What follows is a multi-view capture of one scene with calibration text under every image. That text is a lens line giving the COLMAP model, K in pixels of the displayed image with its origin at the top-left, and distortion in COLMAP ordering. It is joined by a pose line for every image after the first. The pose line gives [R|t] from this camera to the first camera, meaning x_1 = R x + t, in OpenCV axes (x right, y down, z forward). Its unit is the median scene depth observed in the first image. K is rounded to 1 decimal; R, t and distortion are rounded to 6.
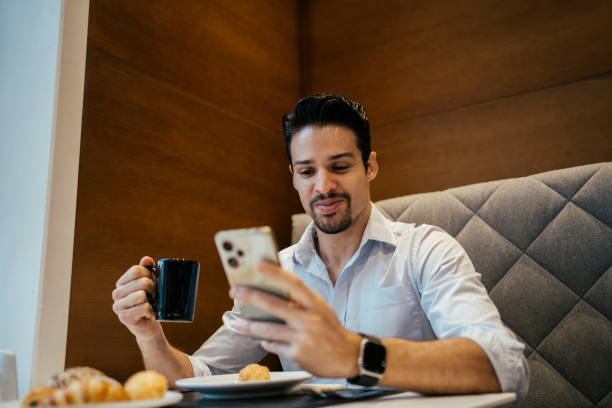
lens RADIAL K [[707.4, 0, 306.0], [0, 707.4, 204.0], [0, 0, 1]] dist [0.094283, -0.001610]
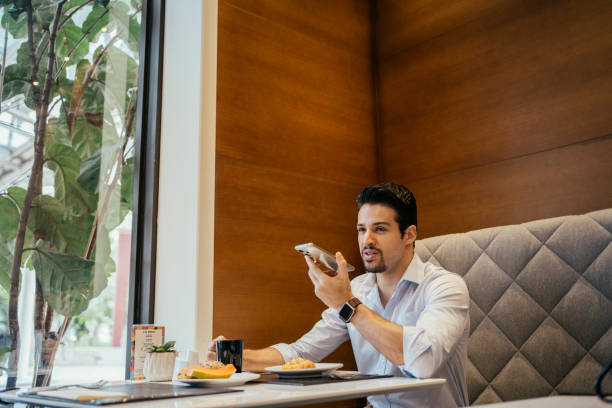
lens RADIAL K [[707.4, 0, 306.0], [0, 707.4, 204.0], [0, 0, 1]] dist [0.094283, -0.001610]
pose [[0.973173, -0.044766, -0.225679, 0.224195], [0.054066, 0.997917, 0.035192, -0.152088], [0.223634, -0.046449, 0.973566, -0.450419]]
